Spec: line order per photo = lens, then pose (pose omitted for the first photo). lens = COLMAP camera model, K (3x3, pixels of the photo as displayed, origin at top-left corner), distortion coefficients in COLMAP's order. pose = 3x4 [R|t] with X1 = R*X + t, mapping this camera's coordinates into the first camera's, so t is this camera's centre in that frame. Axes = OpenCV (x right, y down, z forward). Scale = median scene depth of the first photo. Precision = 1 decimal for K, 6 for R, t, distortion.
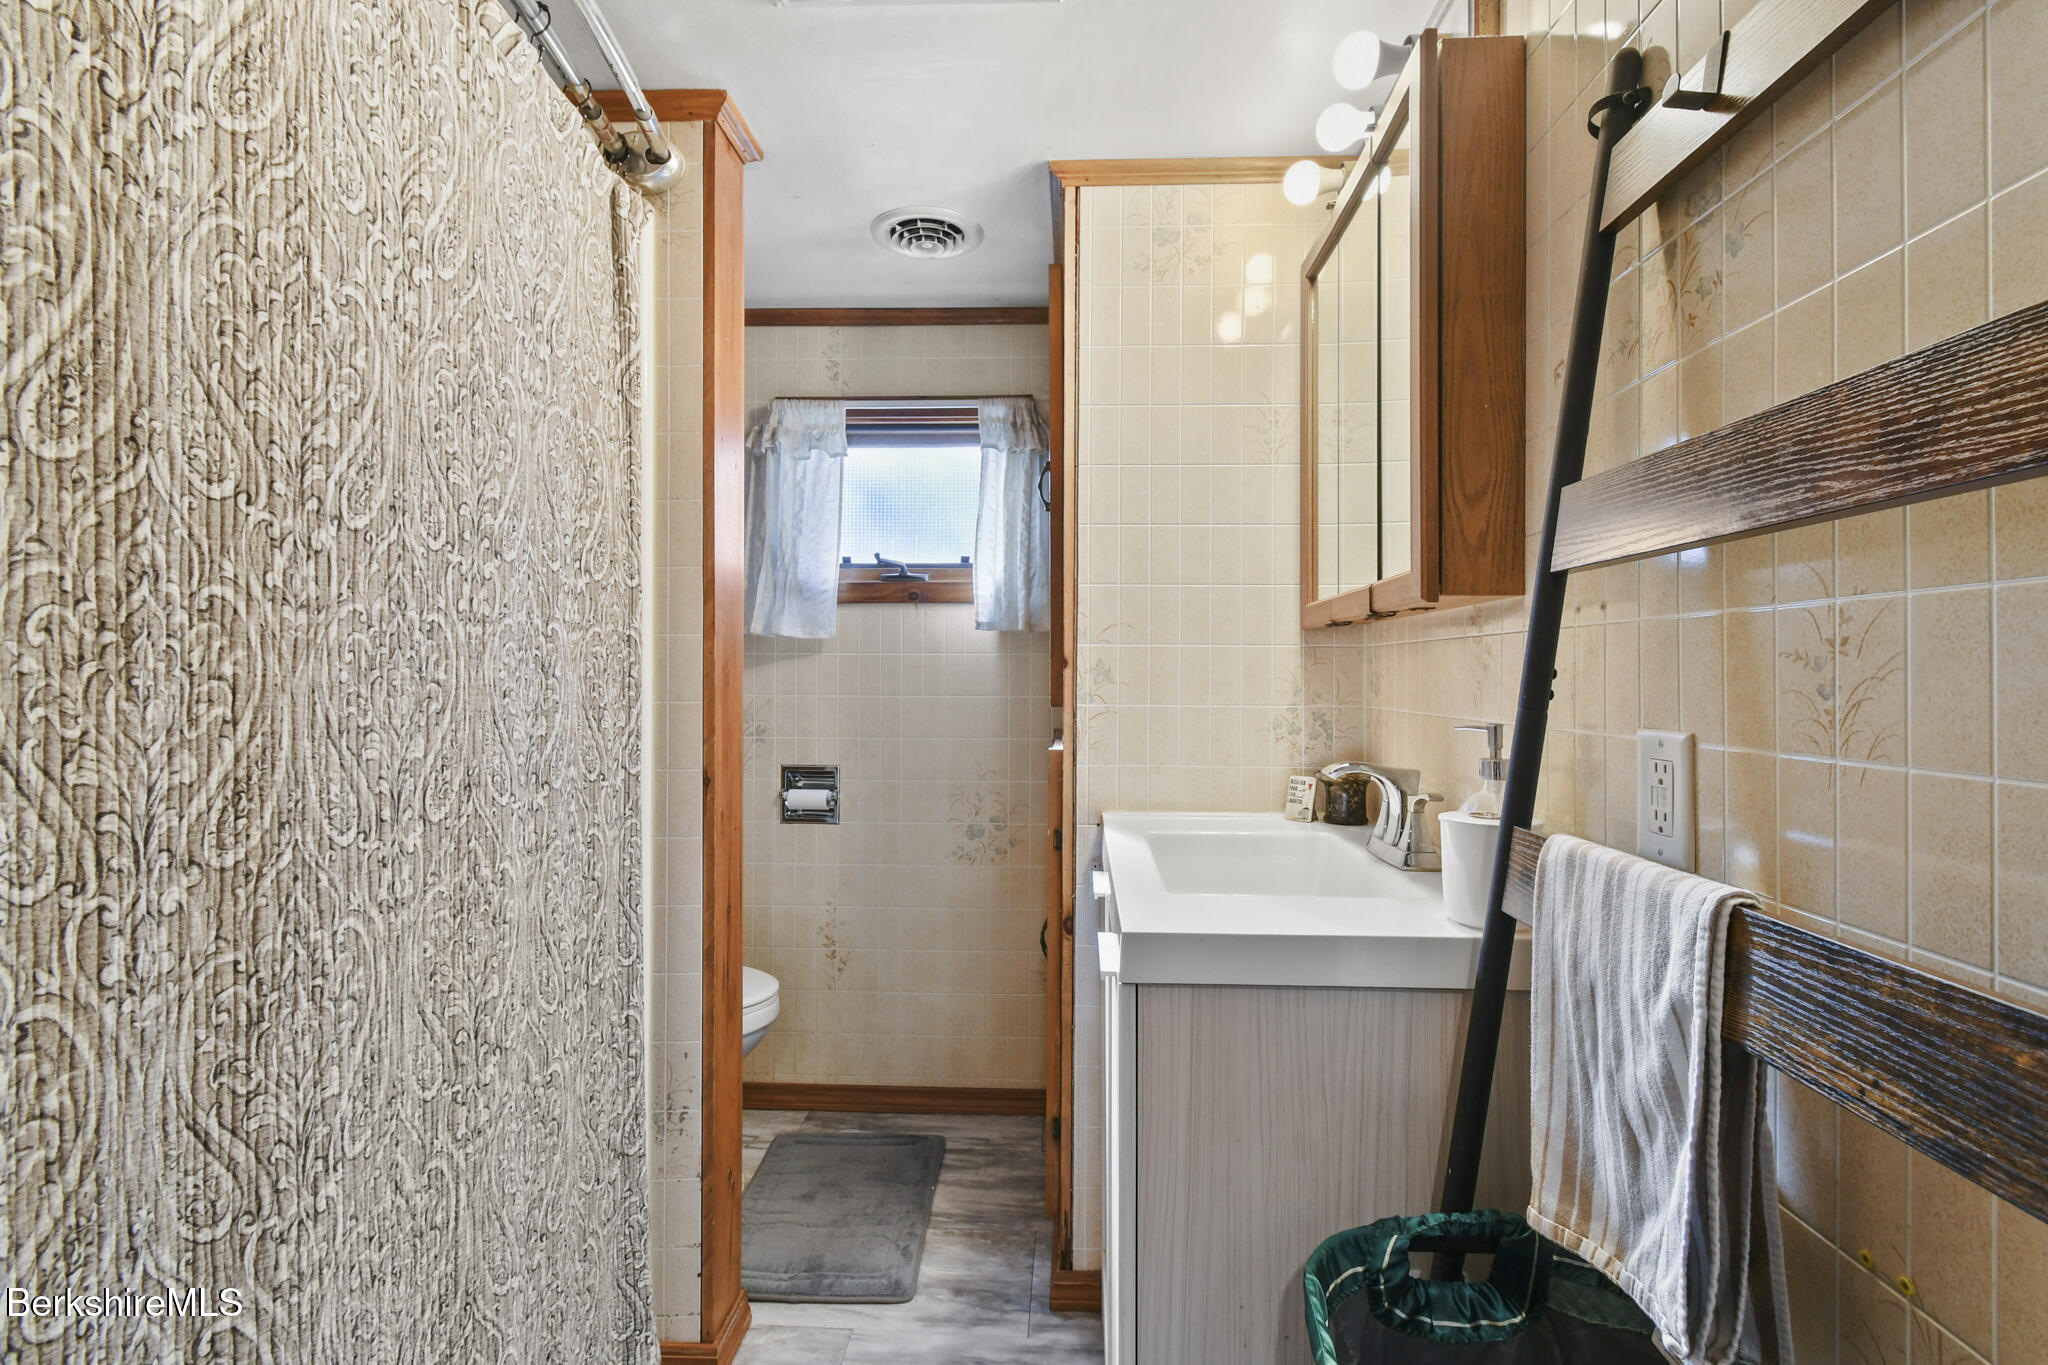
lens RADIAL K [[911.0, 0, 1026.3], [0, 911.0, 670.0], [0, 0, 1]] dist [0.003517, -0.001477]
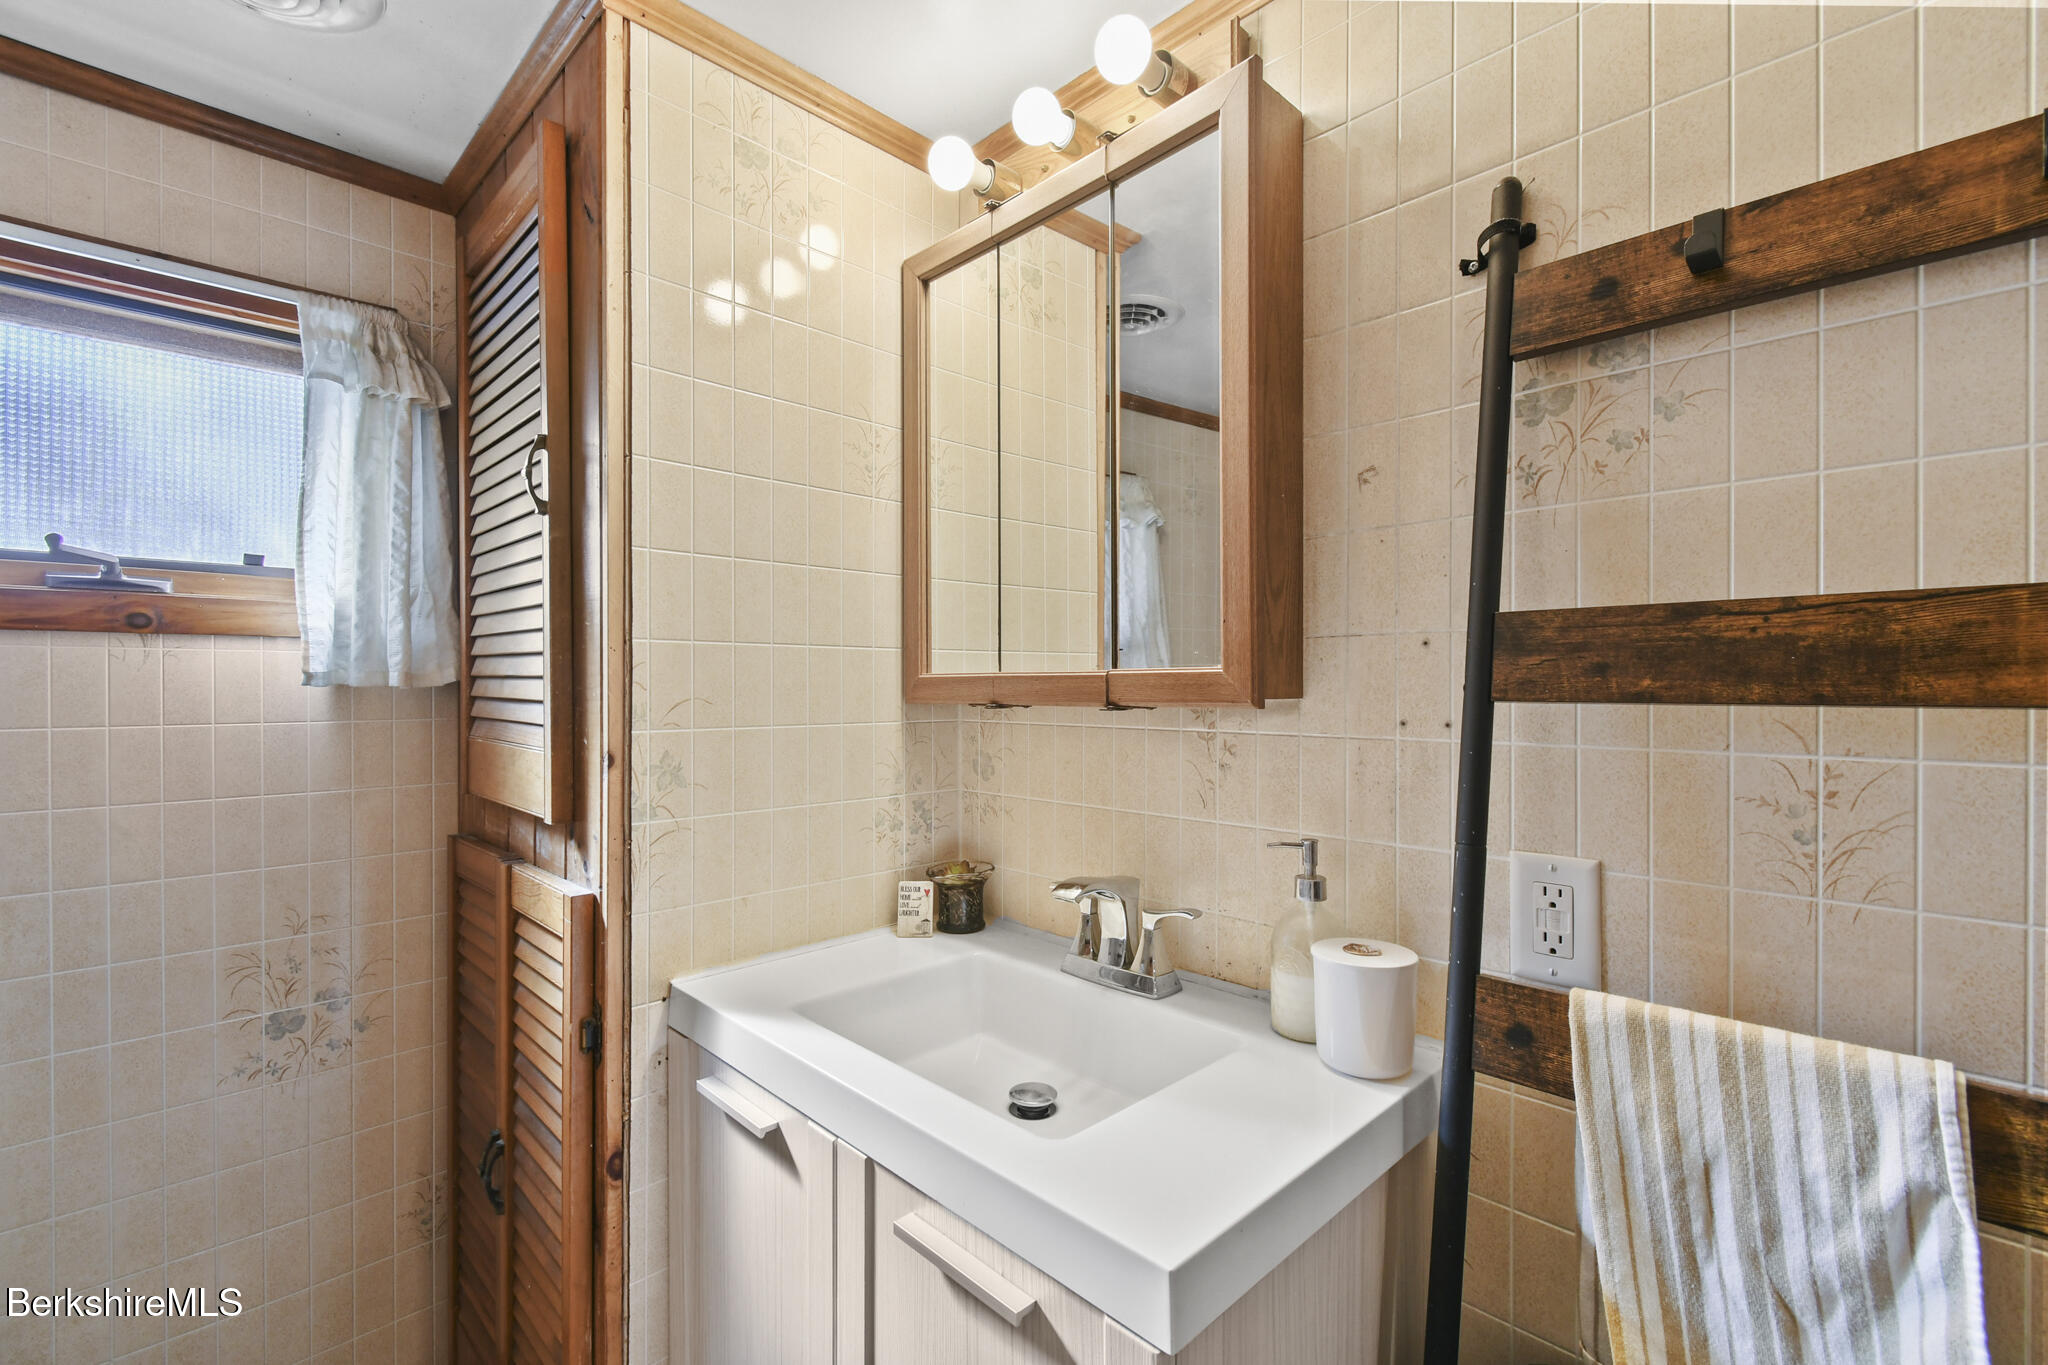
lens RADIAL K [[911.0, 0, 1021.4], [0, 911.0, 693.0], [0, 0, 1]] dist [0.003517, -0.001477]
pose [[0.684439, -0.009802, 0.729004, -0.226969], [0.000376, 0.999914, 0.013091, -0.063834], [-0.729070, -0.008686, 0.684384, 0.353663]]
